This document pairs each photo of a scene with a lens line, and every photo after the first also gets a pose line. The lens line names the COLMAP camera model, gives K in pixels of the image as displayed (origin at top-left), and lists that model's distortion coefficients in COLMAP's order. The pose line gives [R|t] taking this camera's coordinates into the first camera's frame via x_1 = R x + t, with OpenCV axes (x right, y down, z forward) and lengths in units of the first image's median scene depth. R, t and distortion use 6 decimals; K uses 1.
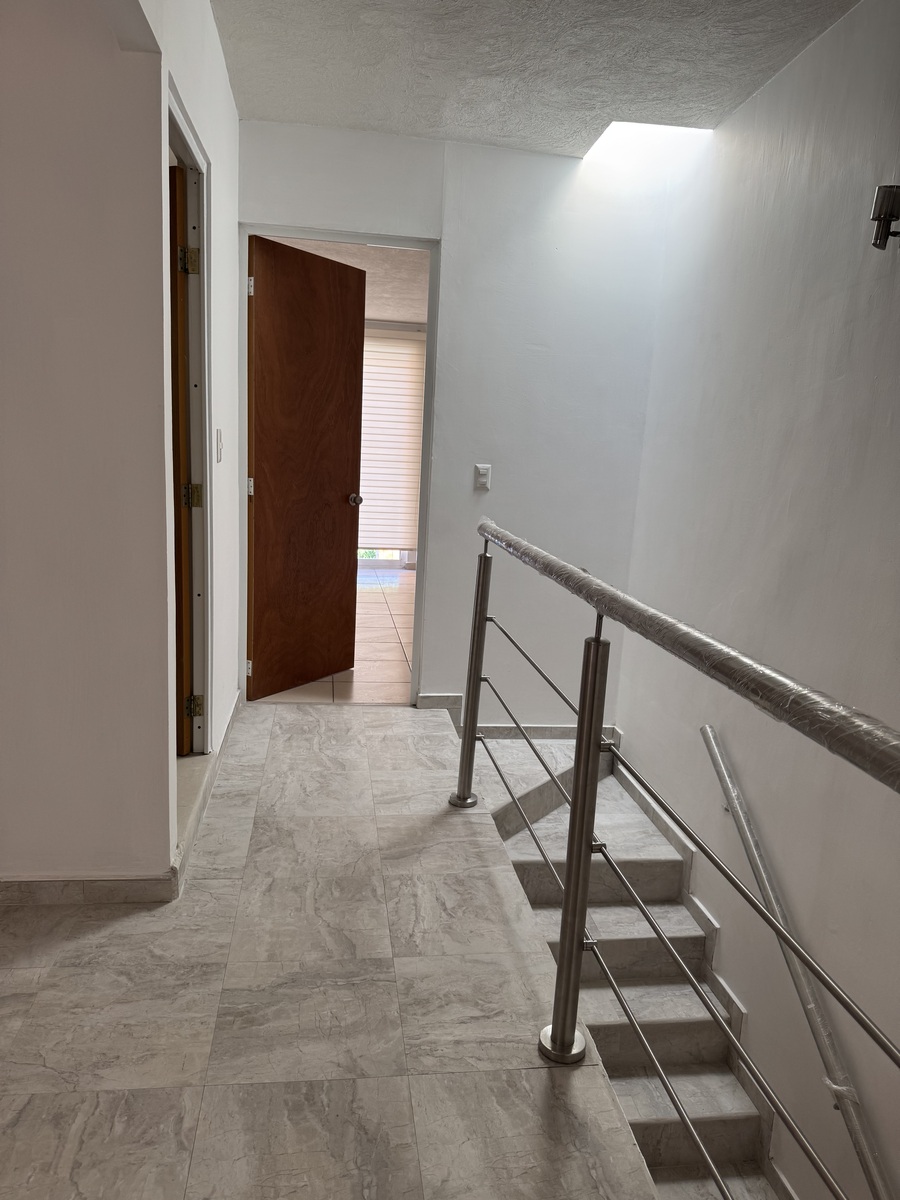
lens RADIAL K [[858.7, 0, 450.0], [0, 858.7, 600.0], [0, 0, 1]] dist [0.041619, -0.065483]
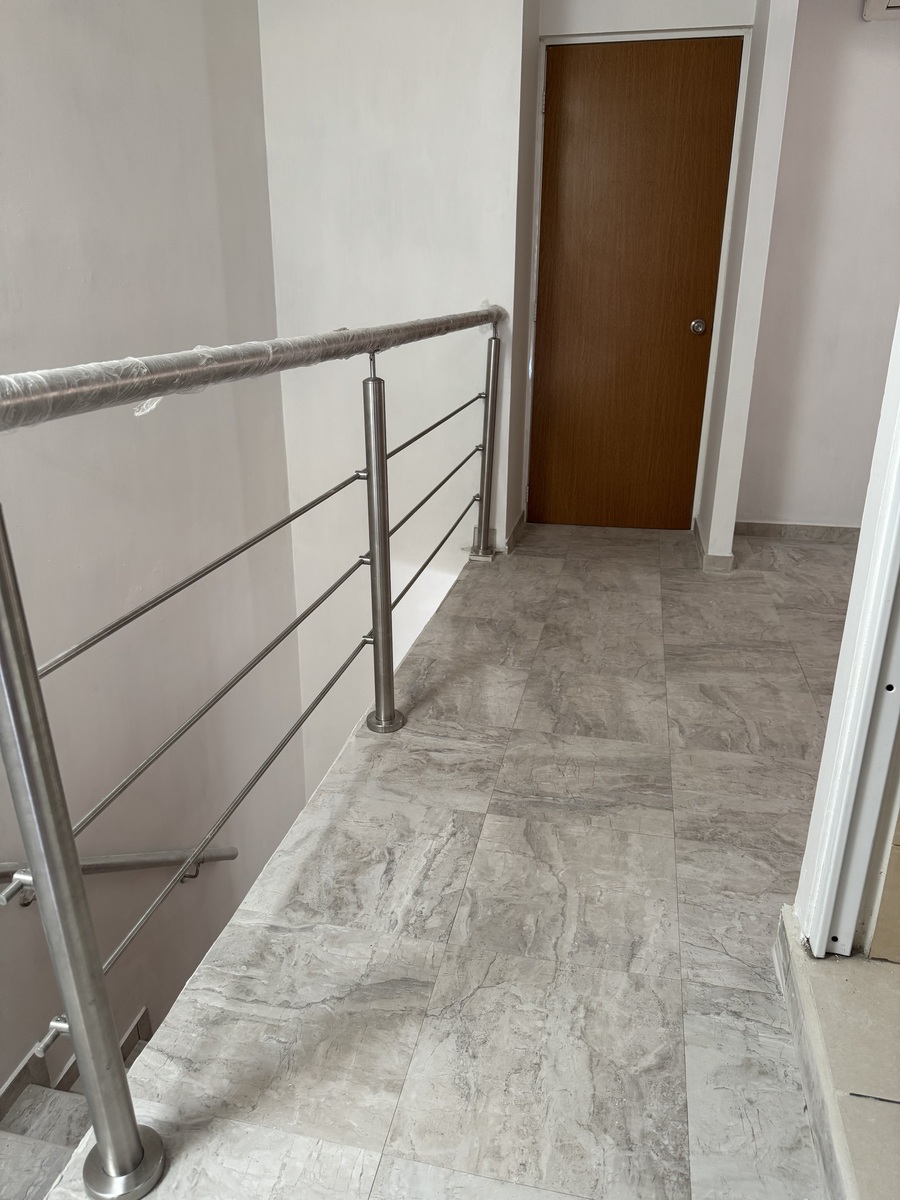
lens RADIAL K [[858.7, 0, 450.0], [0, 858.7, 600.0], [0, 0, 1]] dist [0.041619, -0.065483]
pose [[-0.937654, -0.158636, 0.309257, -0.272532], [0.021886, 0.861054, 0.508043, -0.227964], [-0.346881, 0.483137, -0.803898, 1.633776]]
